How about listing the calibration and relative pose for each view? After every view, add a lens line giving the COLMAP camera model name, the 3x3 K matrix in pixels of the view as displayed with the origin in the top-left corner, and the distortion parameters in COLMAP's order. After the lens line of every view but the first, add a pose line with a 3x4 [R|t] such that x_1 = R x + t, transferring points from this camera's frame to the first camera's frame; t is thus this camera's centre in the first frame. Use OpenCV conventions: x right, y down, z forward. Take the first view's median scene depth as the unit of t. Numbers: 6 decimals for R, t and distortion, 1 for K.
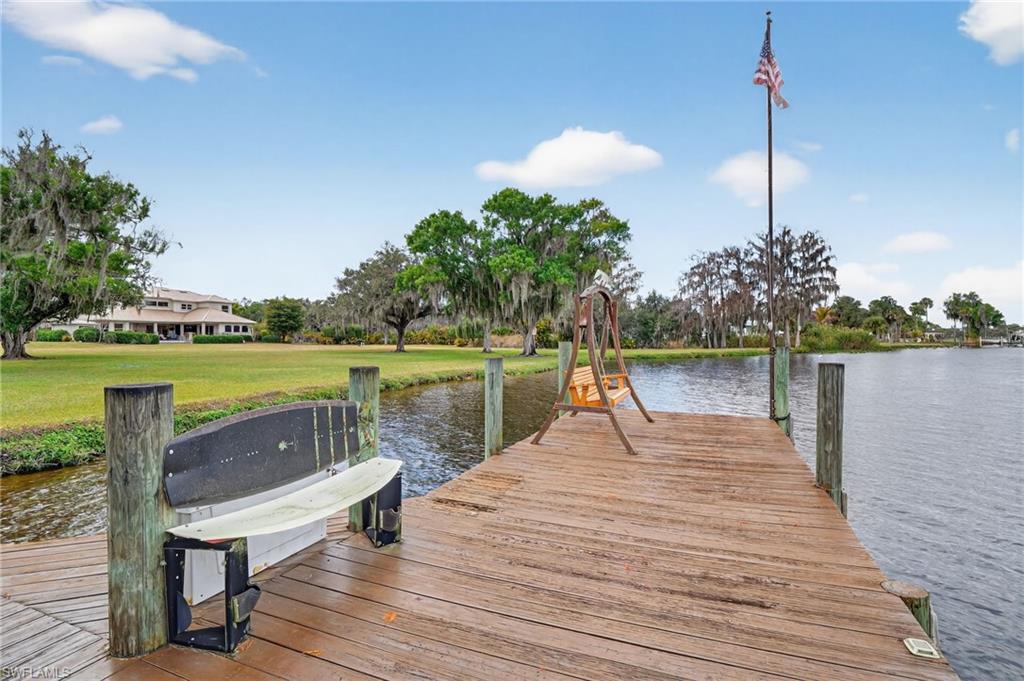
lens RADIAL K [[494.6, 0, 509.4], [0, 494.6, 336.4], [0, 0, 1]] dist [-0.012516, -0.000376]
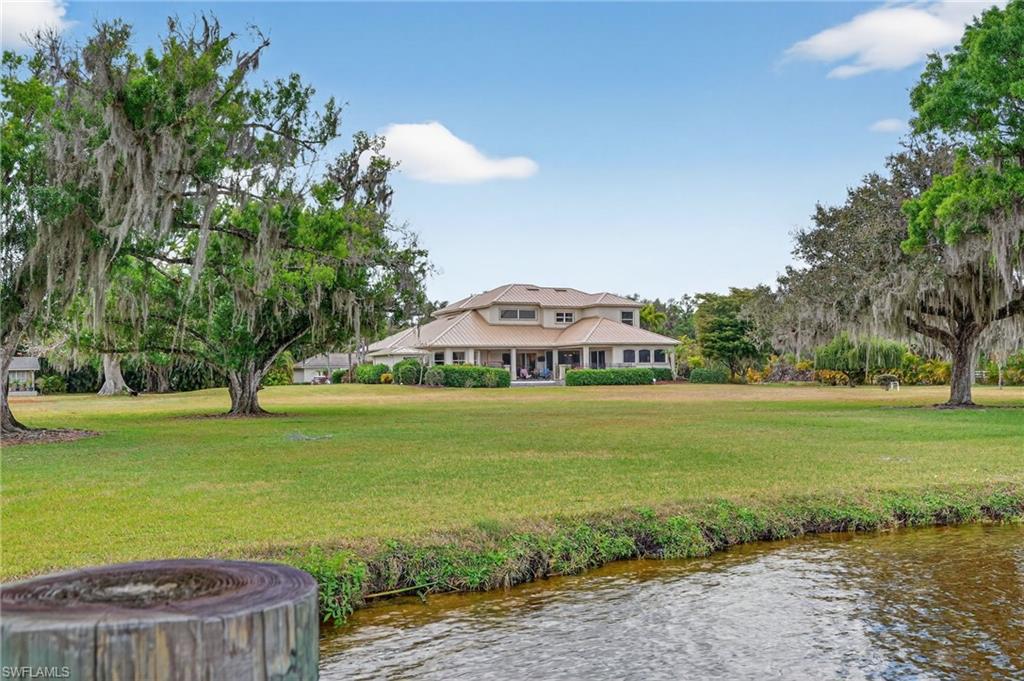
lens RADIAL K [[1028.2, 0, 512.0], [0, 1028.2, 340.5], [0, 0, 1]] dist [0.047816, 0.003302]
pose [[0.769011, -0.032986, -0.638384, 0.020507], [0.016854, 0.999367, -0.031335, -0.000439], [0.639013, 0.013337, 0.769080, 0.106465]]
